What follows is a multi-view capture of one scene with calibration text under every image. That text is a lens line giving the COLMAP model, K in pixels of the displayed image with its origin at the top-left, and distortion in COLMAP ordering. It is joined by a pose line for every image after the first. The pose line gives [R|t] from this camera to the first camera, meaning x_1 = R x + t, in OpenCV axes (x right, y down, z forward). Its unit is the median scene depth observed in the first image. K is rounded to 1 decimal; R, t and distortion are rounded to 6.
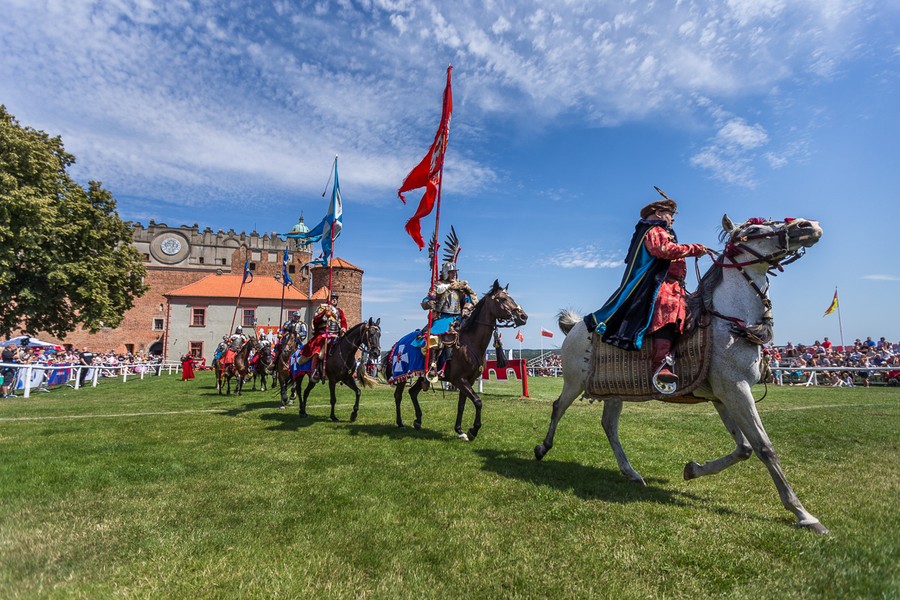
lens RADIAL K [[463.6, 0, 450.0], [0, 463.6, 300.0], [0, 0, 1]] dist [-0.000004, 0.000080]
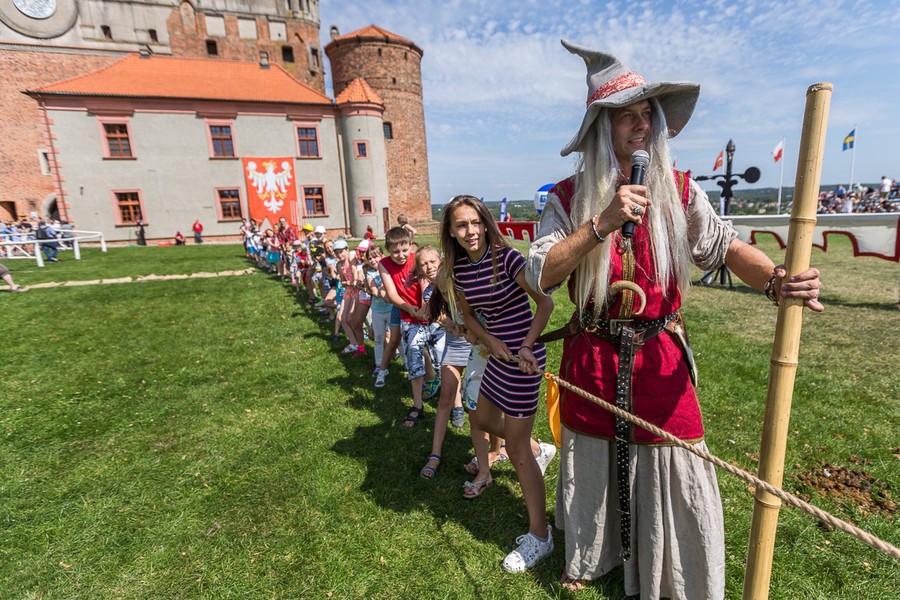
lens RADIAL K [[396.5, 0, 450.0], [0, 396.5, 300.0], [0, 0, 1]] dist [0.000652, 0.000014]
pose [[0.997323, -0.044915, 0.057698, -0.201189], [0.024587, 0.949144, 0.313880, 0.070214], [-0.068862, -0.311621, 0.947708, 0.478921]]
